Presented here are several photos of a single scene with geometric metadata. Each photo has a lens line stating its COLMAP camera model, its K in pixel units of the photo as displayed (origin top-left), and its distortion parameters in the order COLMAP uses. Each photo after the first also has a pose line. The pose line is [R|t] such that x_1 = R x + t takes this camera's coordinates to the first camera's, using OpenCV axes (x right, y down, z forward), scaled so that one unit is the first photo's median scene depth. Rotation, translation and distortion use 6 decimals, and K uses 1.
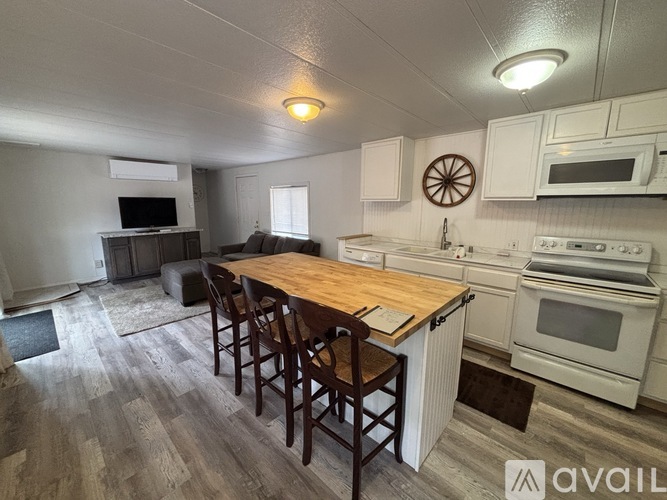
lens RADIAL K [[271.9, 0, 333.5], [0, 271.9, 250.0], [0, 0, 1]] dist [0.000575, -0.000059]
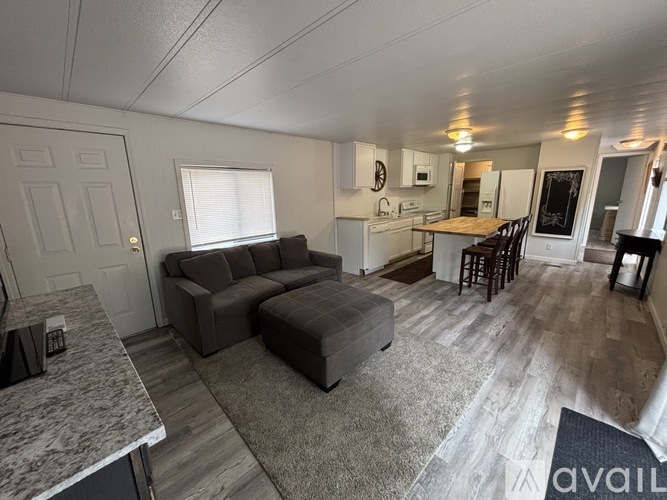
lens RADIAL K [[268.6, 0, 333.5], [0, 268.6, 250.0], [0, 0, 1]] dist [-0.001253, 0.000023]
pose [[0.036333, -0.230303, 0.972440, -1.514859], [0.190243, 0.956882, 0.219510, -0.260343], [-0.981065, 0.177024, 0.078579, 1.370872]]
